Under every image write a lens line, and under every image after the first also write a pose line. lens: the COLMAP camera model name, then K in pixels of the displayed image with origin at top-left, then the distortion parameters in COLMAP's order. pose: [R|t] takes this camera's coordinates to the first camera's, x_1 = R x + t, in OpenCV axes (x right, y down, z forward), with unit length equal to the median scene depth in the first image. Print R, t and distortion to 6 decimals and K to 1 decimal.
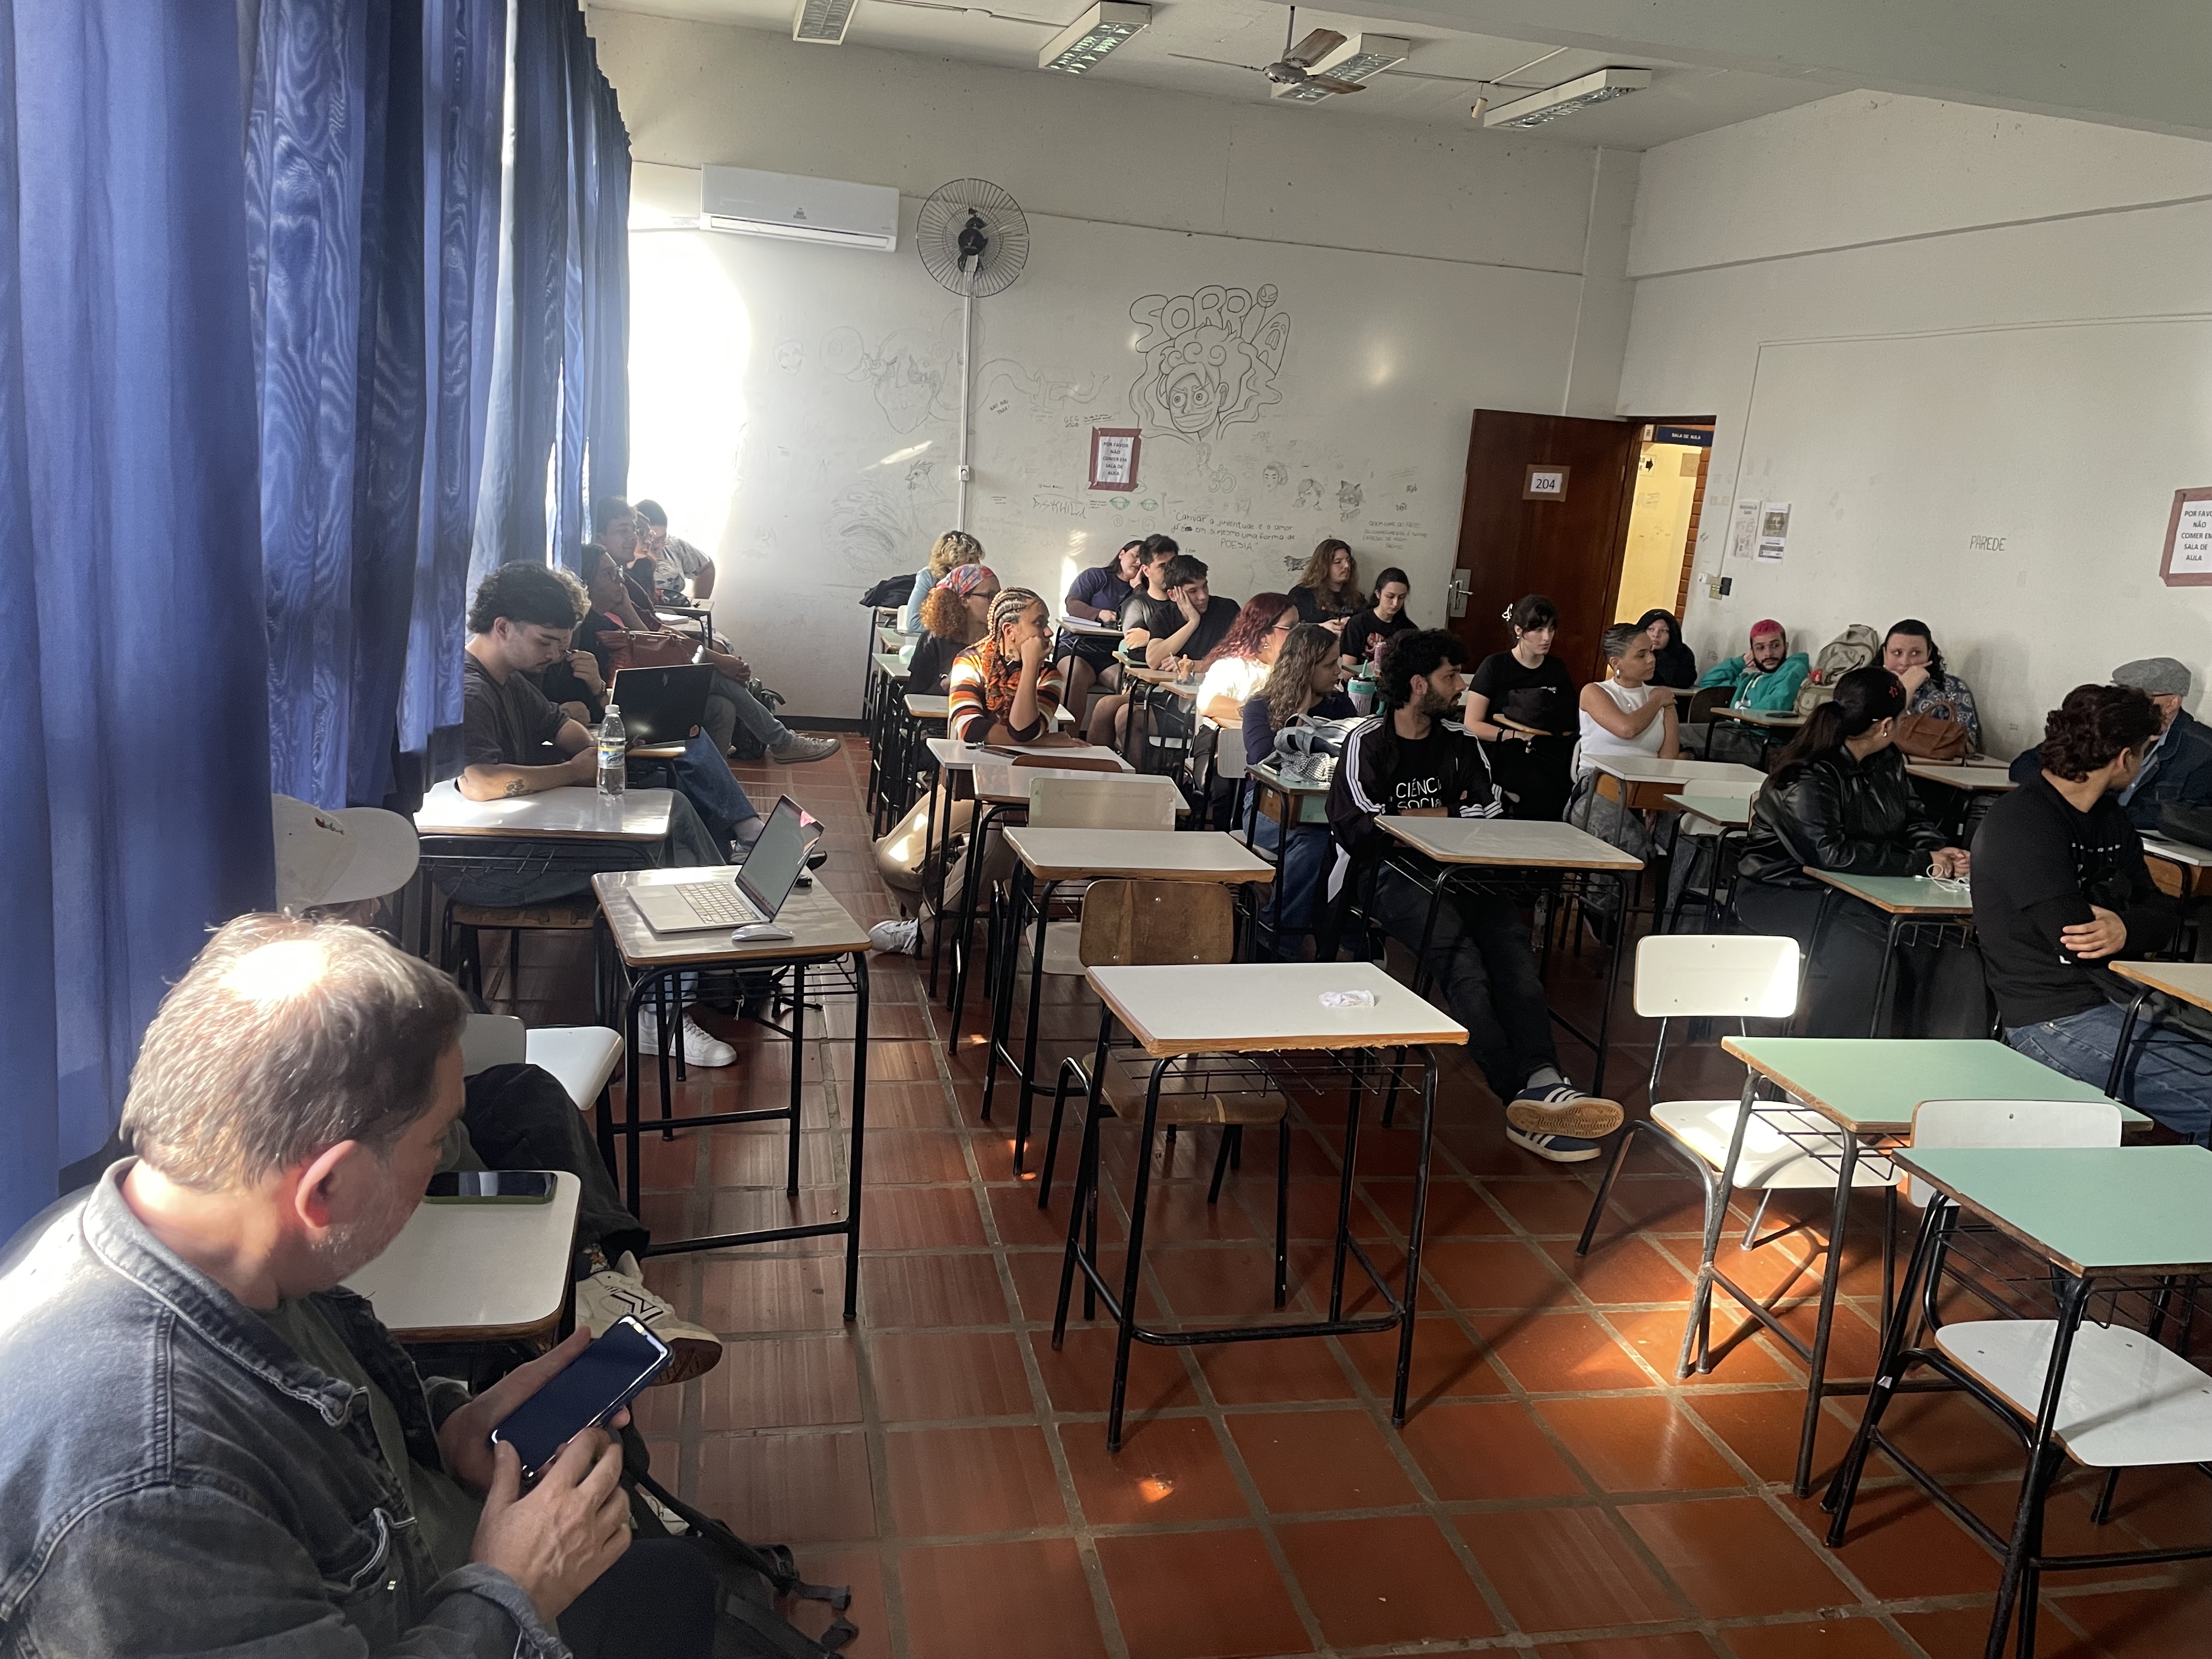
lens RADIAL K [[1666.5, 0, 1120.6], [0, 1666.5, 826.7], [0, 0, 1]] dist [0.097893, -0.122456]
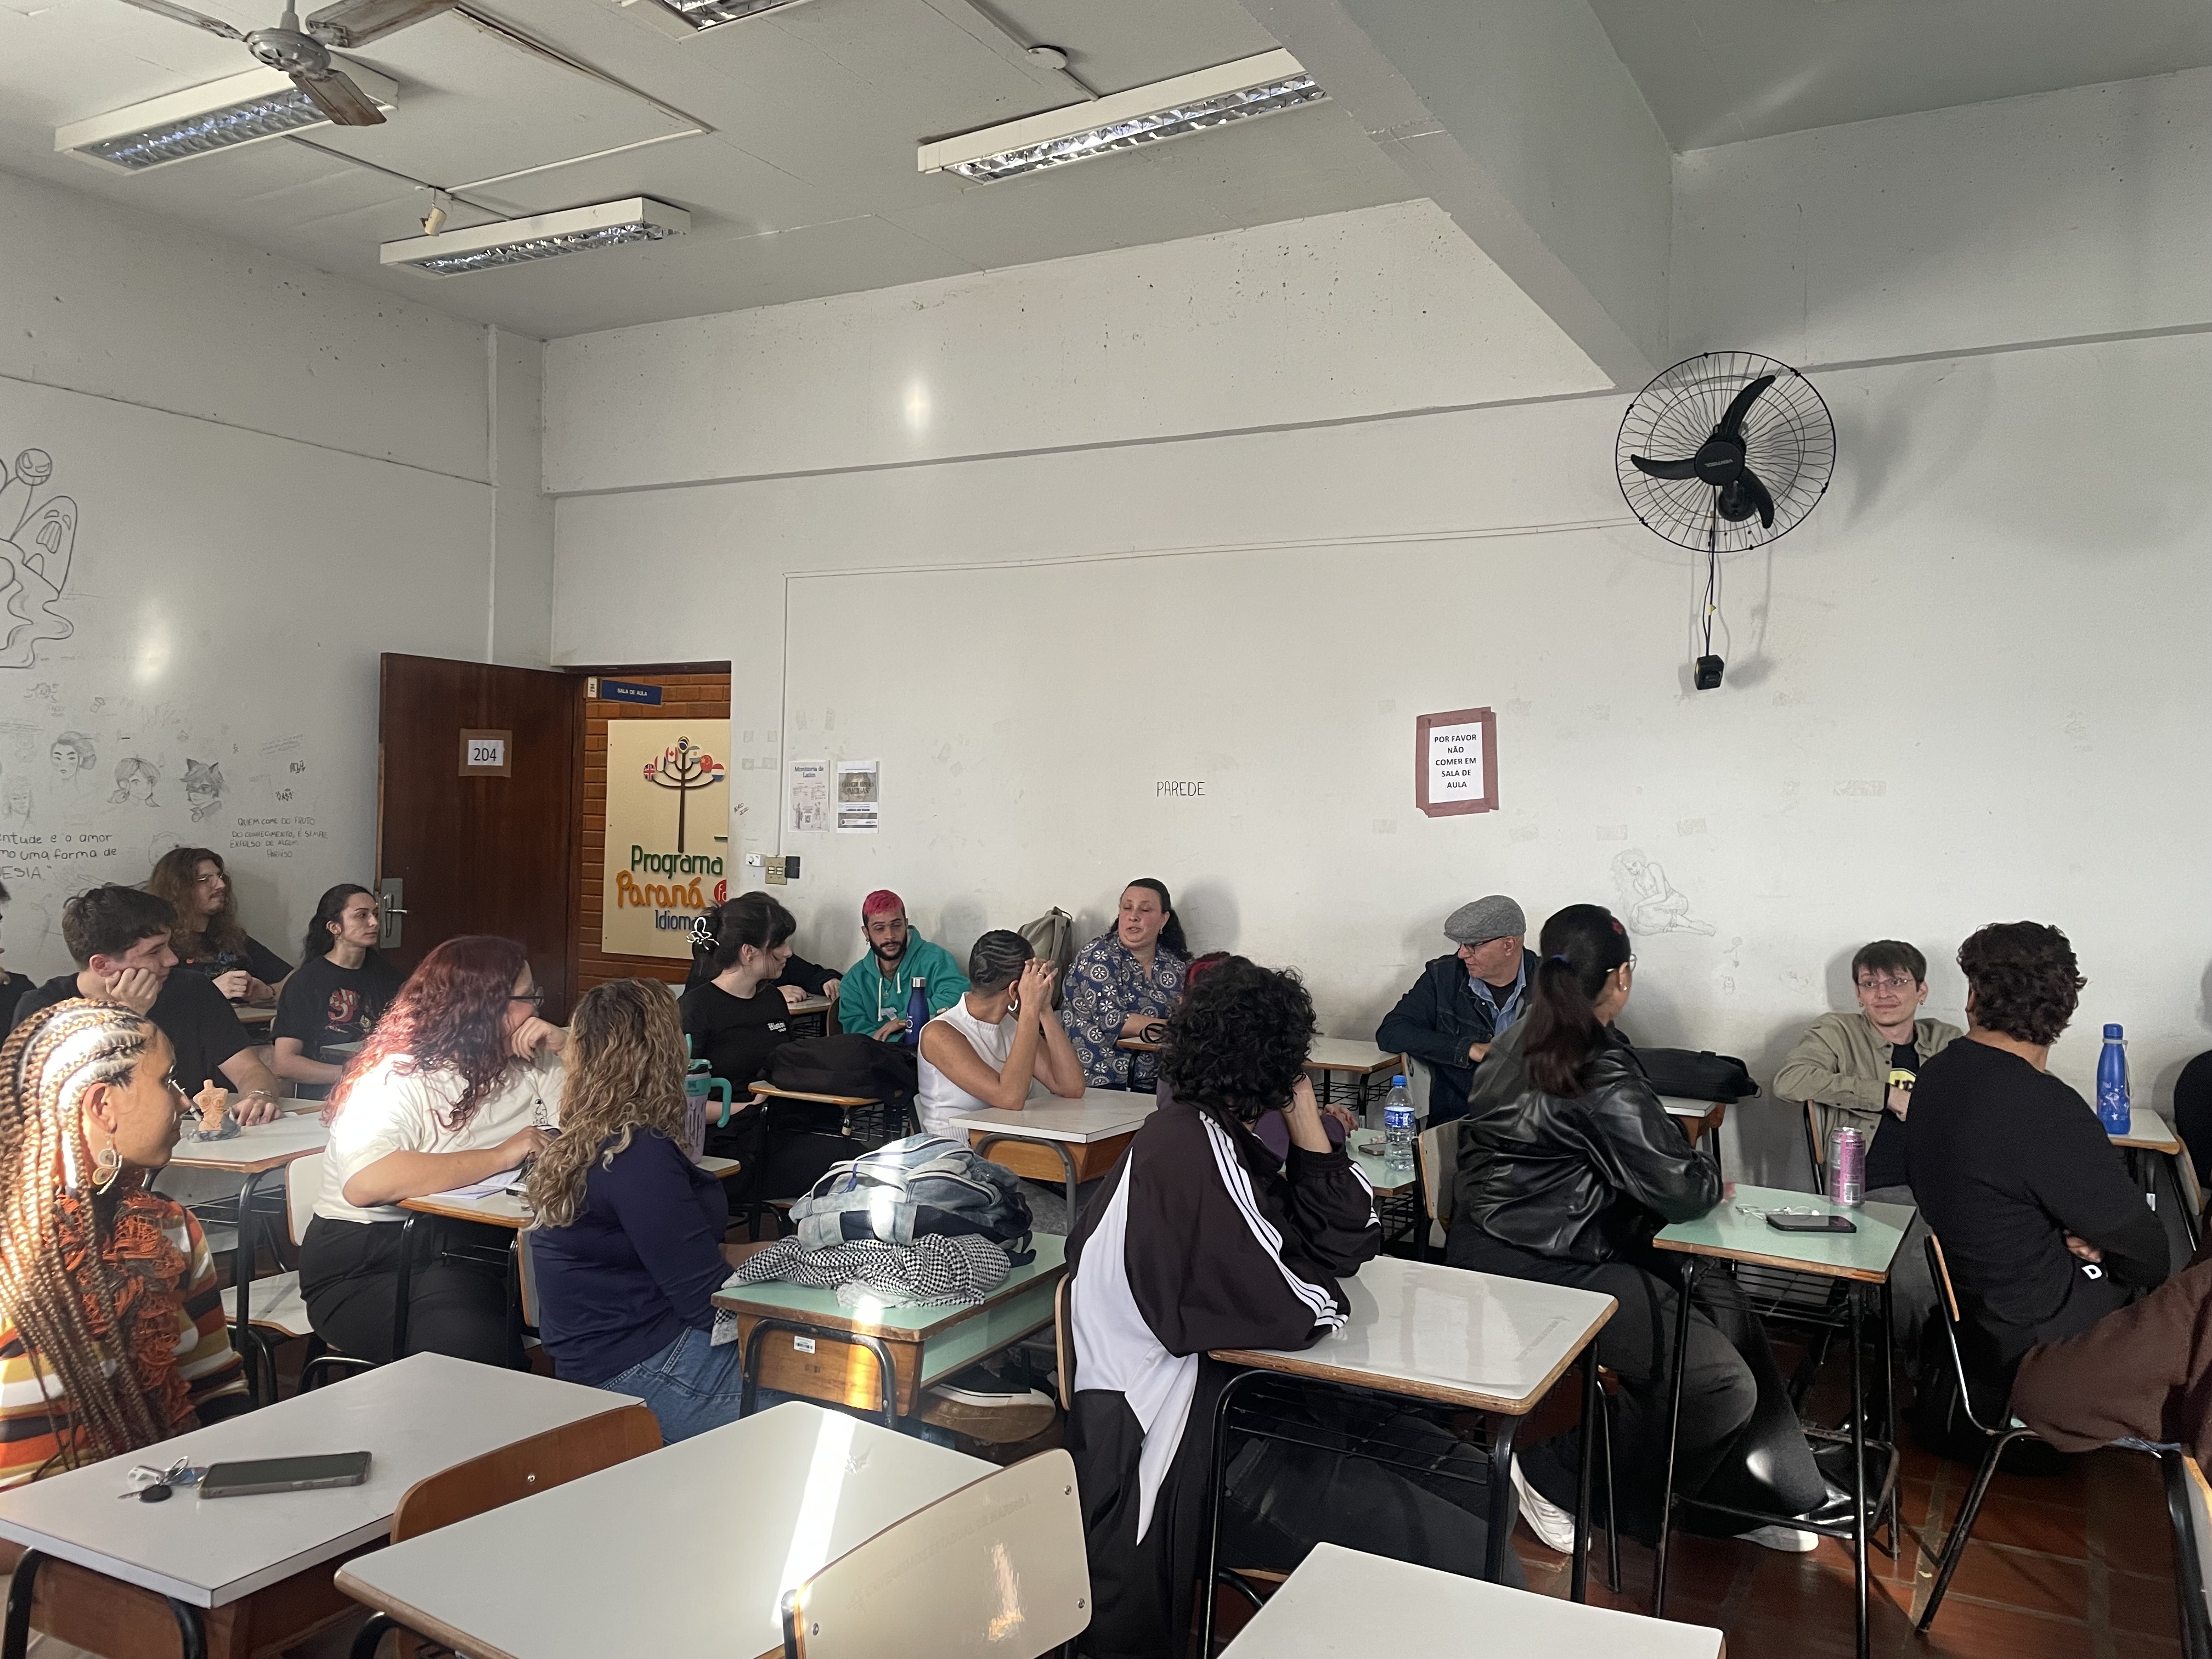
lens RADIAL K [[1666.5, 0, 1117.8], [0, 1666.5, 807.6], [0, 0, 1]] dist [0.097893, -0.122456]
pose [[0.664052, -0.063090, 0.745020, -0.125427], [0.196358, 0.976173, -0.092353, -0.067341], [-0.721442, 0.207618, 0.660618, 0.364161]]
